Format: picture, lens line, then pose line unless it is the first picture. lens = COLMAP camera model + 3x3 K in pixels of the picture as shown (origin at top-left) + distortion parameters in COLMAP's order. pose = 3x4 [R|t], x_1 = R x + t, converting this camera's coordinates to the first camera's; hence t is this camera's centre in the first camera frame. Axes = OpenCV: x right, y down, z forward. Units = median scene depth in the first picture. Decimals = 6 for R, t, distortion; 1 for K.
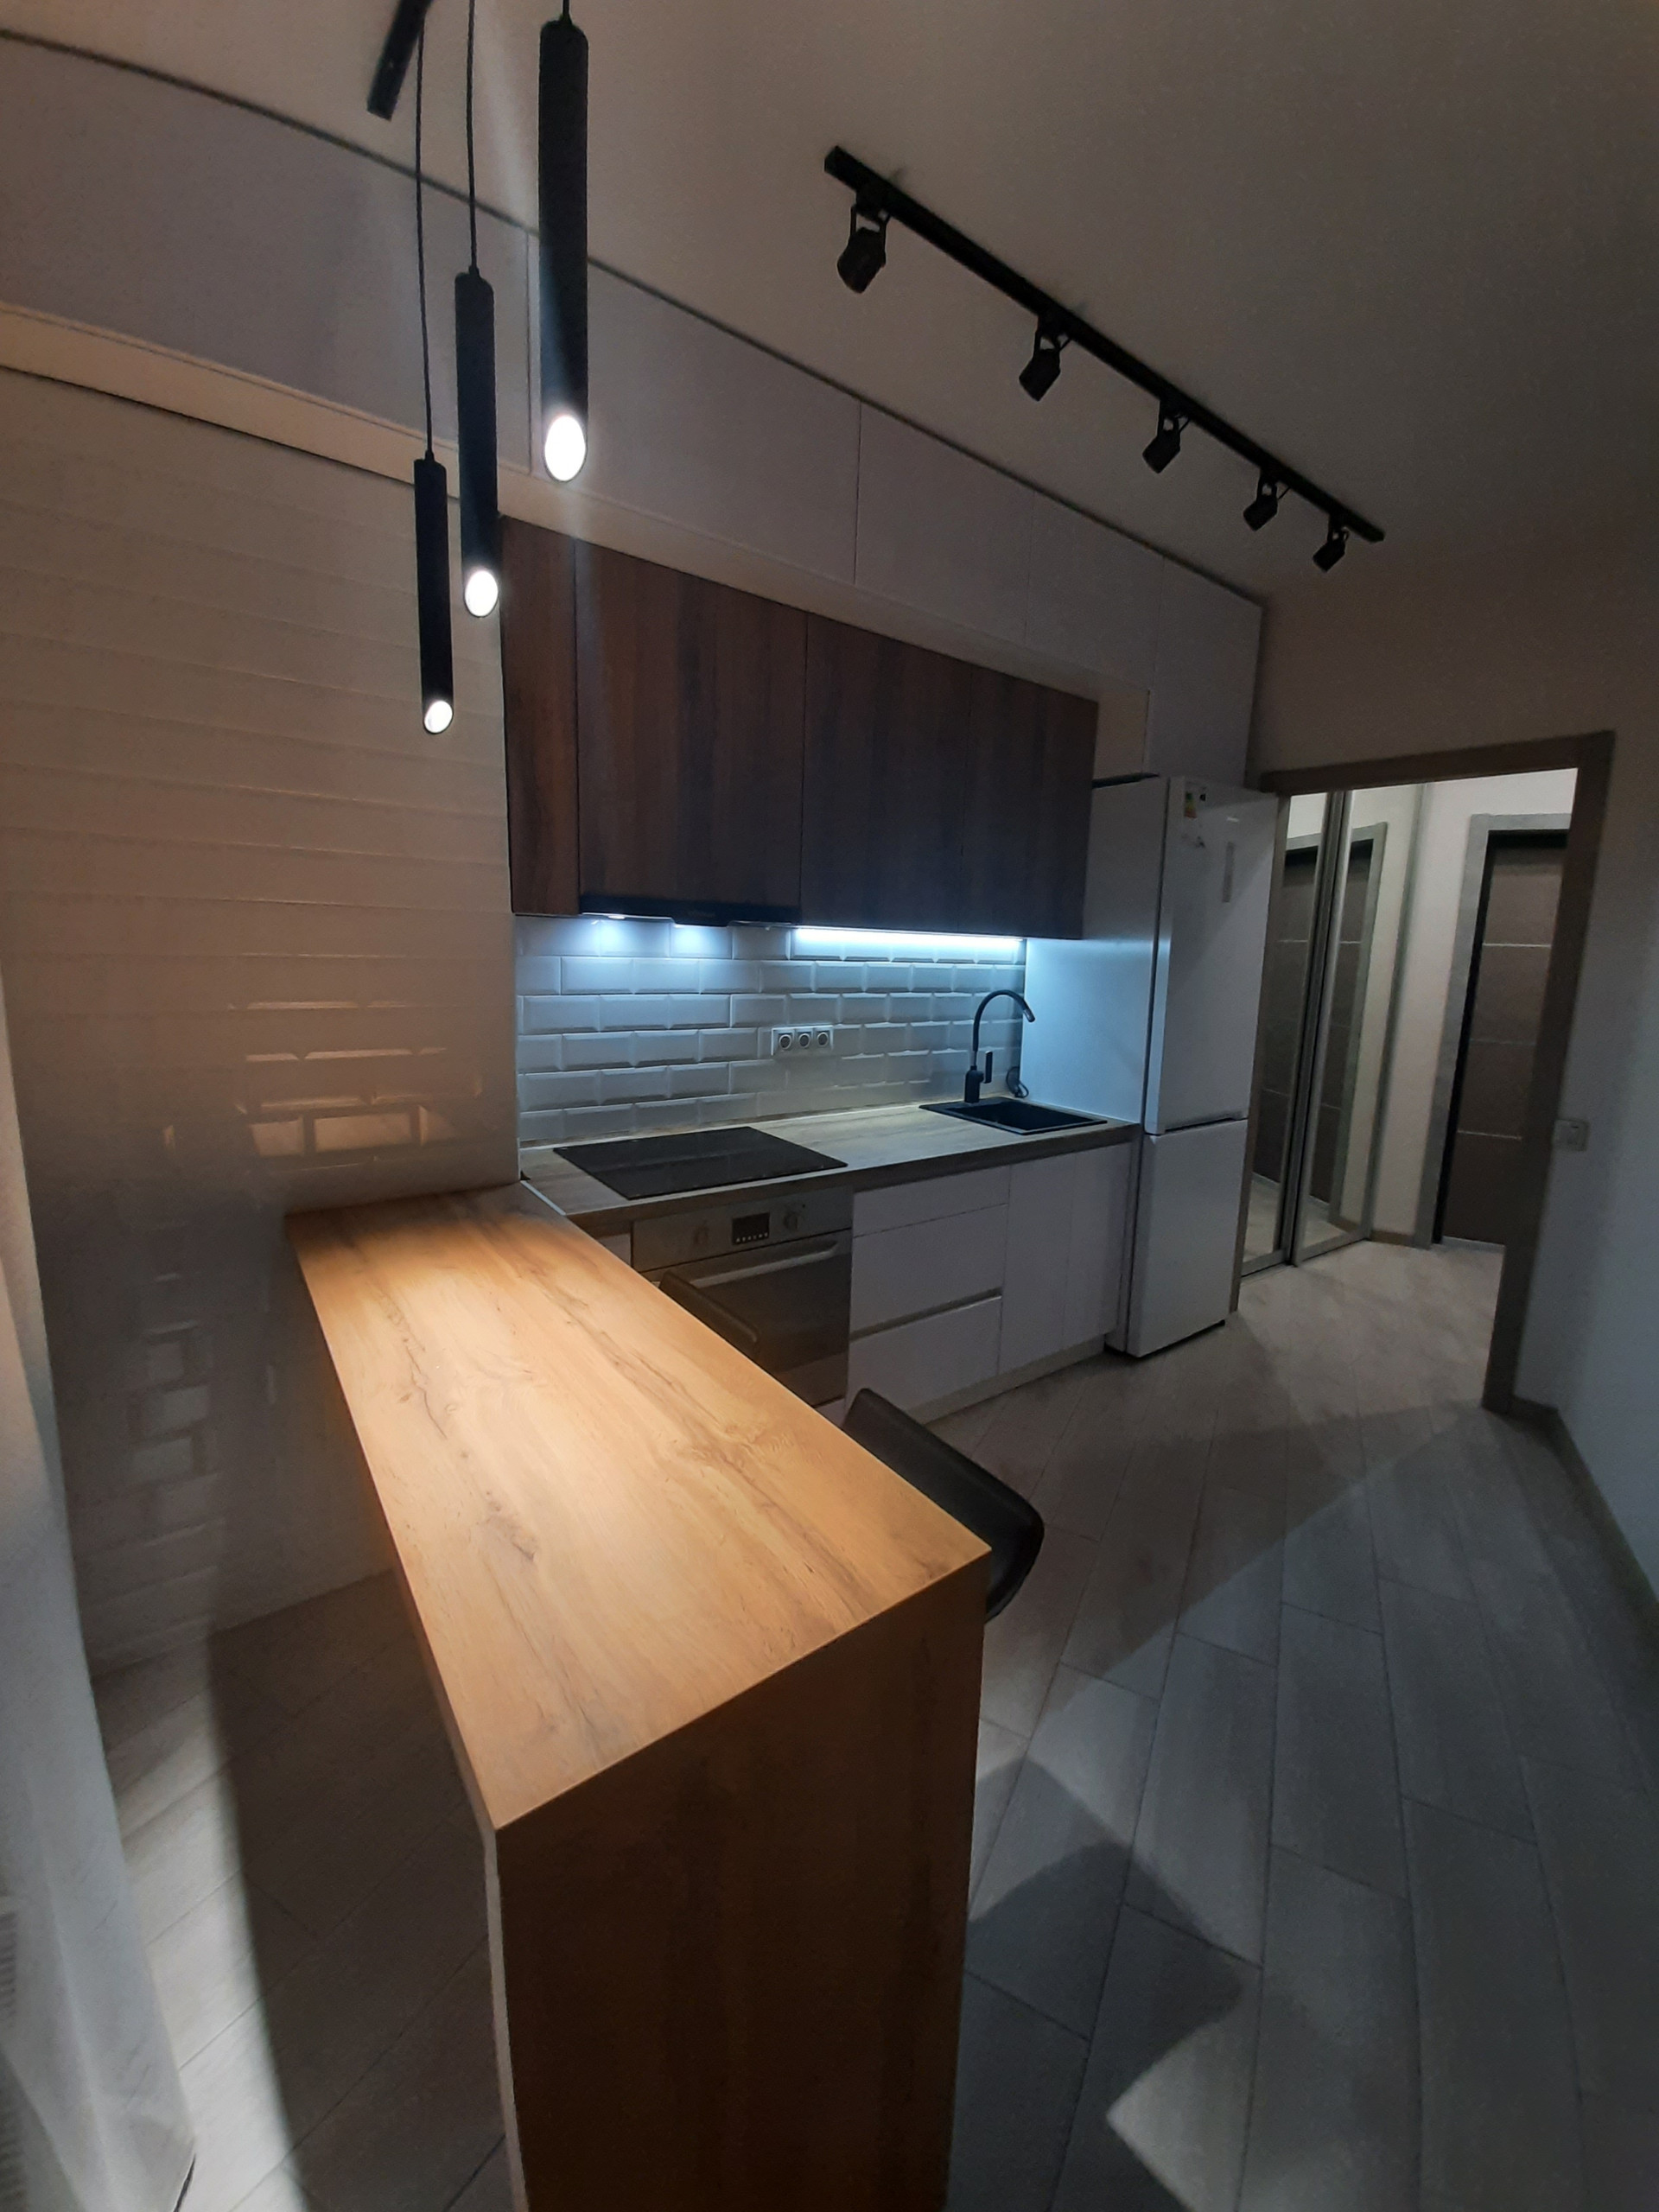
lens RADIAL K [[891.0, 0, 840.3], [0, 891.0, 1091.1], [0, 0, 1]] dist [-0.000759, -0.000086]
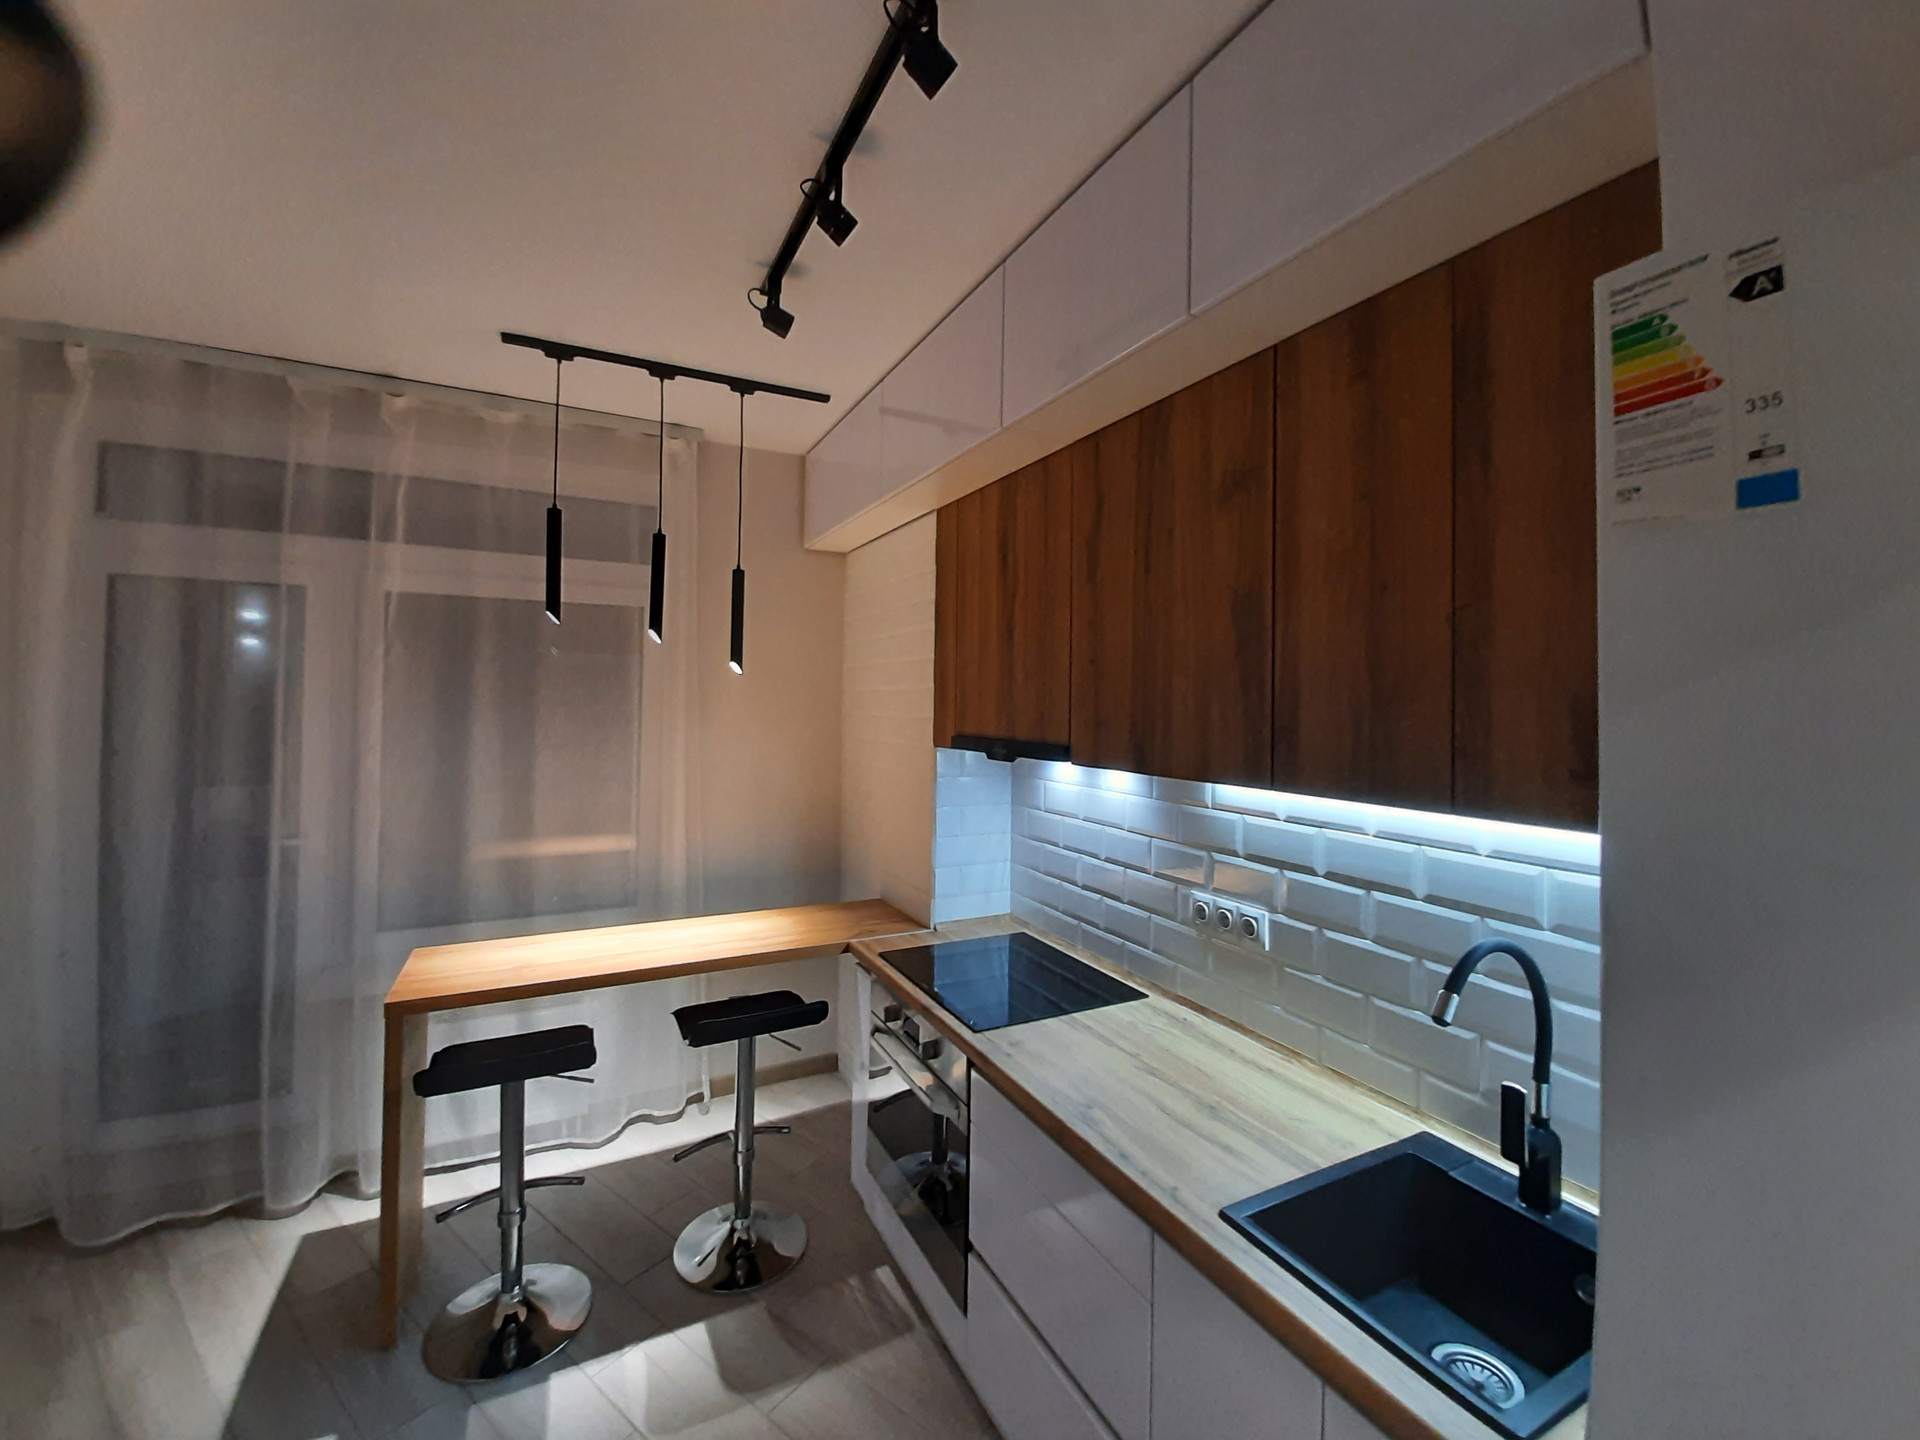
lens RADIAL K [[773.3, 0, 962.8], [0, 773.3, 696.0], [0, 0, 1]] dist [-0.000759, -0.000086]
pose [[-0.168231, -0.050335, -0.984462, 0.683609], [-0.192046, 0.981232, -0.017351, -0.199134], [0.966859, 0.186143, -0.174741, 0.927999]]
